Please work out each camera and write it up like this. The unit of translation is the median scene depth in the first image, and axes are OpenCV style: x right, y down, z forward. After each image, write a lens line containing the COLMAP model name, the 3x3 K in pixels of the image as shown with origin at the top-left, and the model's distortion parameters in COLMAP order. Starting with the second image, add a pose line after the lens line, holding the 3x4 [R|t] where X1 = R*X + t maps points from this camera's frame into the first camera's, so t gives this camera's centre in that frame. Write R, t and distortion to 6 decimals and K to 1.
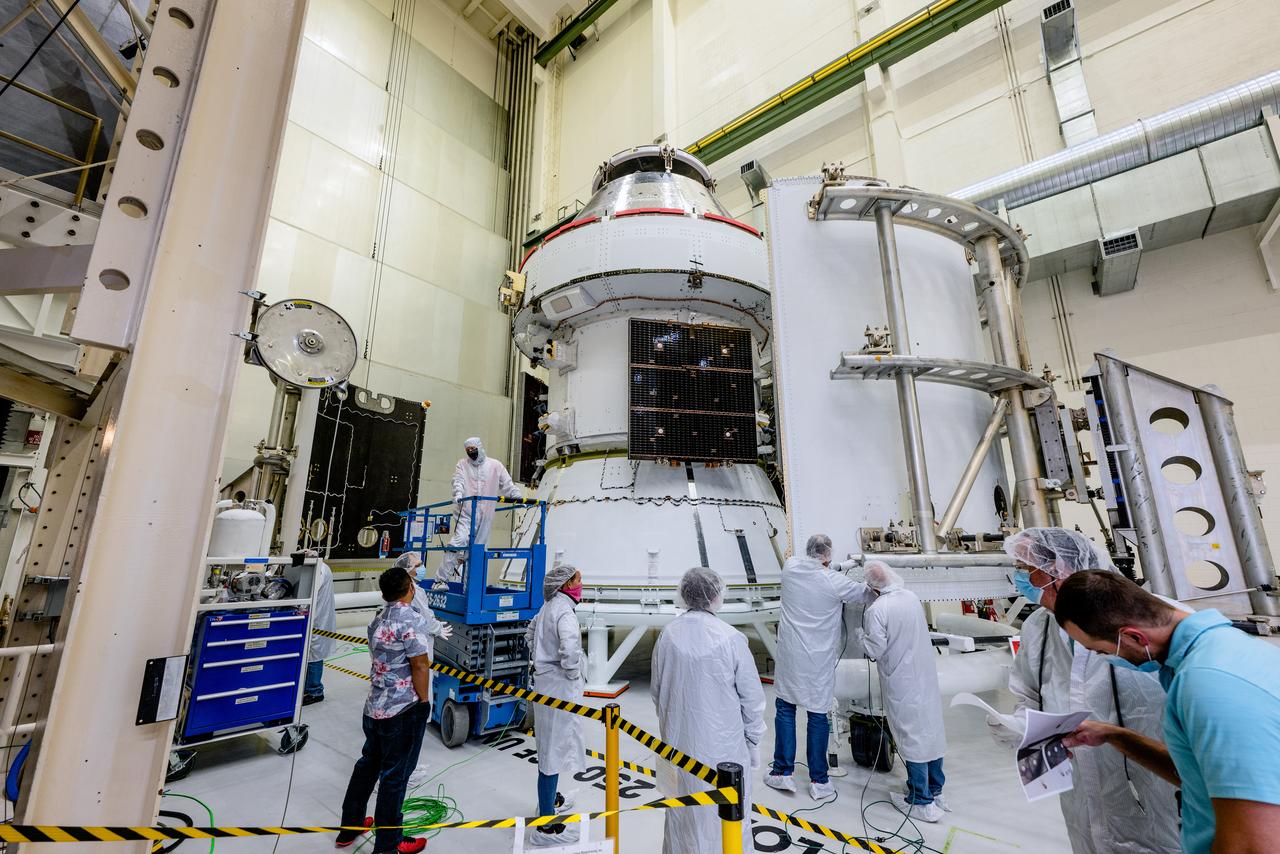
lens RADIAL K [[514.6, 0, 638.1], [0, 514.6, 433.2], [0, 0, 1]] dist [0.002726, 0.000206]
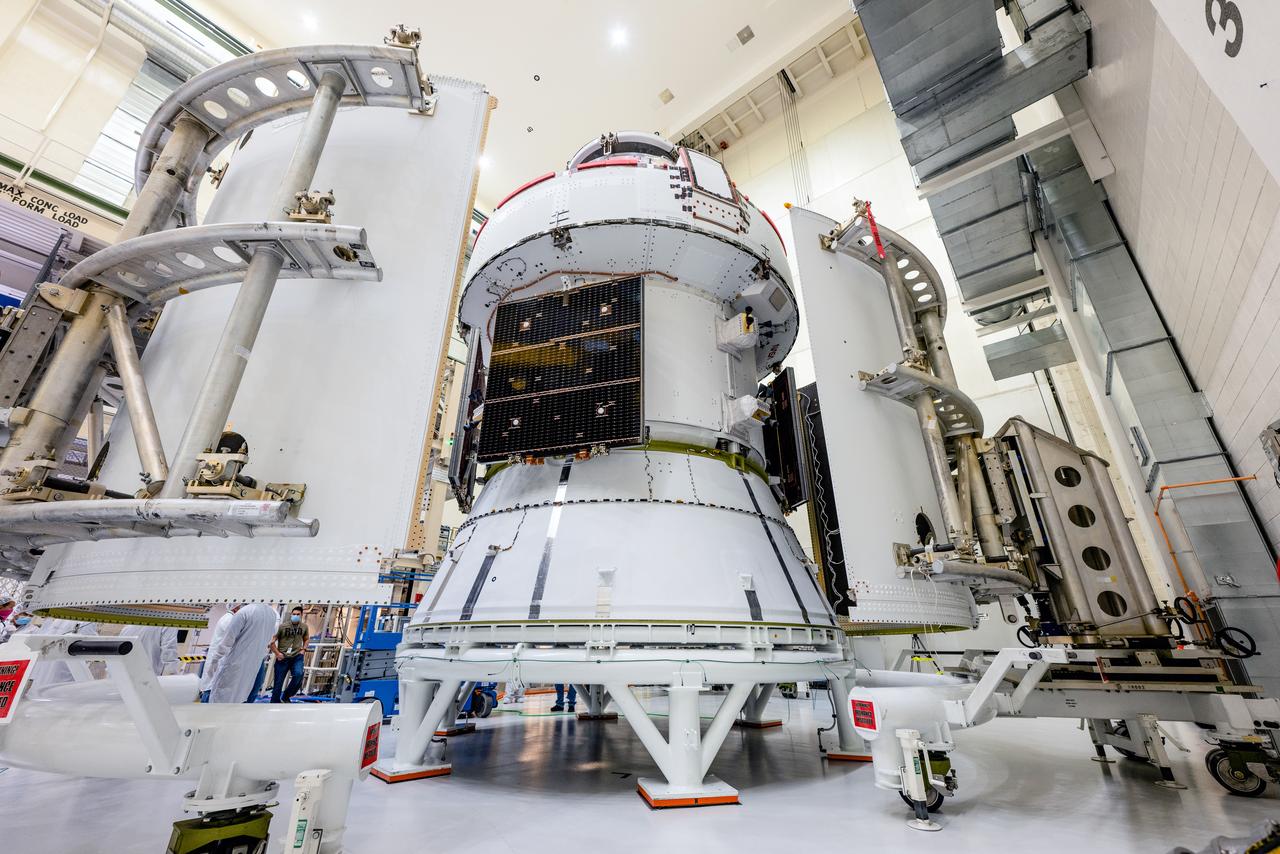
lens RADIAL K [[515.5, 0, 638.8], [0, 515.5, 426.7], [0, 0, 1]] dist [0.002645, -0.000108]
pose [[0.865890, -0.195807, -0.460319, 0.531057], [0.110913, 0.972453, -0.205020, 0.172631], [0.487783, 0.126469, 0.863755, 0.385745]]
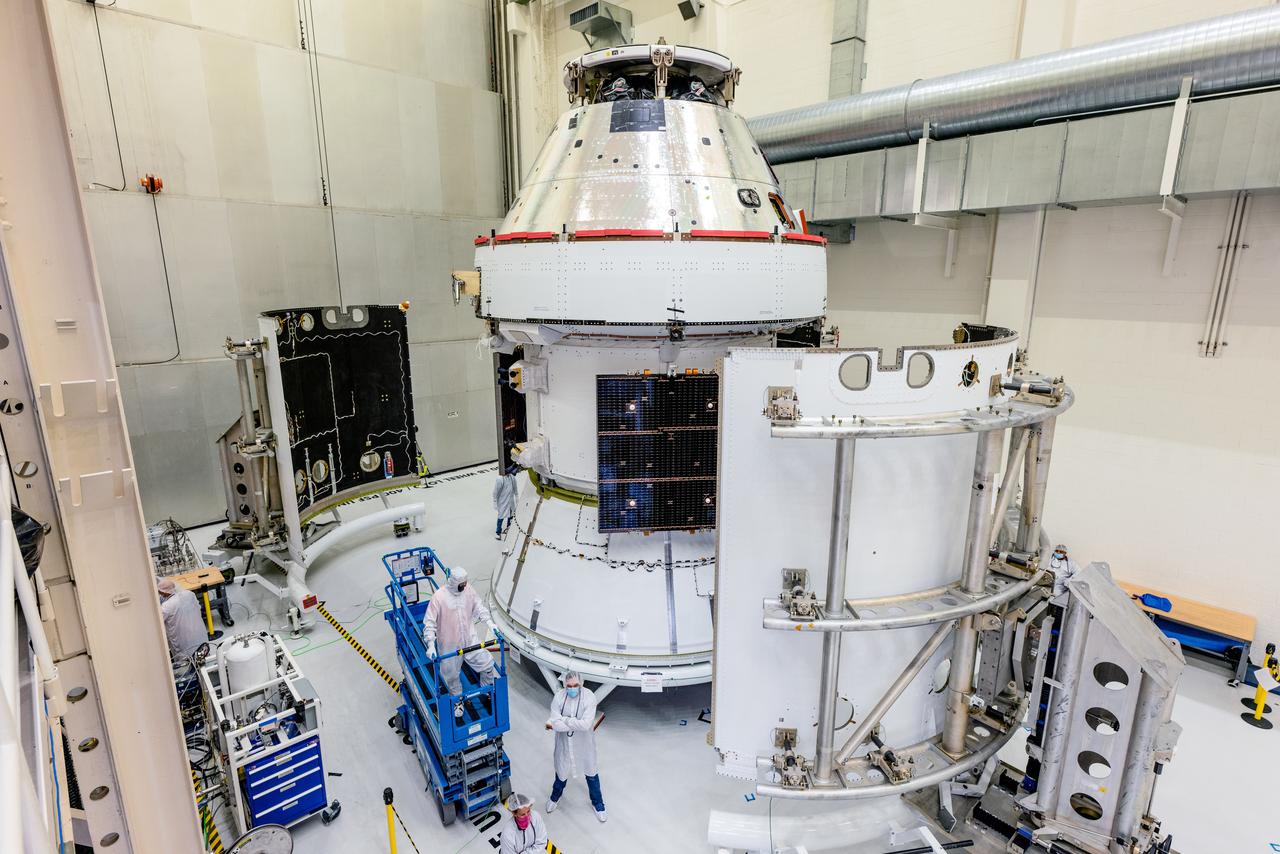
lens RADIAL K [[638.5, 0, 637.1], [0, 638.5, 428.7], [0, 0, 1]] dist [0.000926, 0.000185]
pose [[0.993576, 0.025840, -0.110180, 0.165064], [0.025562, 0.897177, 0.440931, -0.595292], [0.110244, -0.440914, 0.890753, 0.026351]]
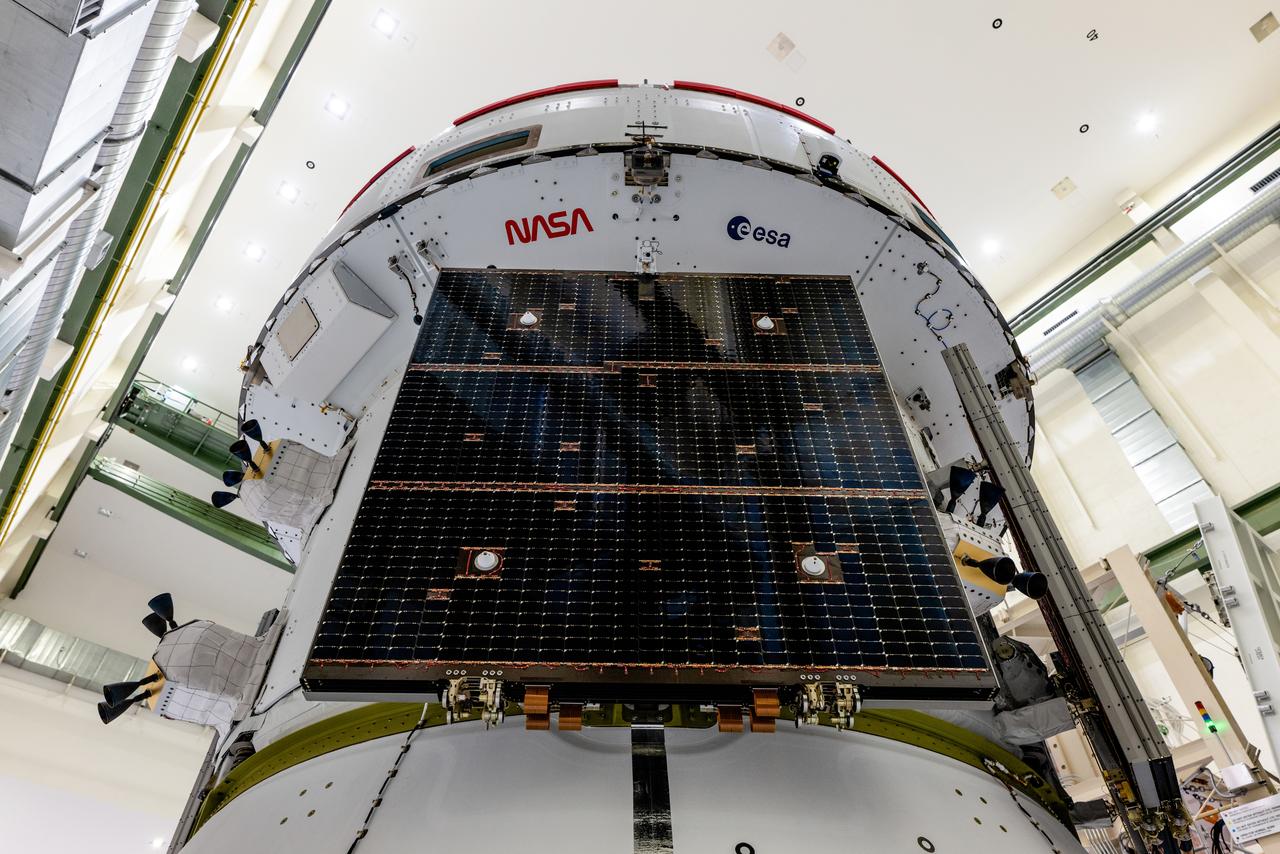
lens RADIAL K [[809.4, 0, 635.5], [0, 809.4, 424.5], [0, 0, 1]] dist [0.001714, 0.000855]
pose [[0.981183, -0.141342, -0.131536, 0.149016], [0.041100, 0.818539, -0.572979, 0.138253], [0.188653, 0.556792, 0.808946, 0.657329]]
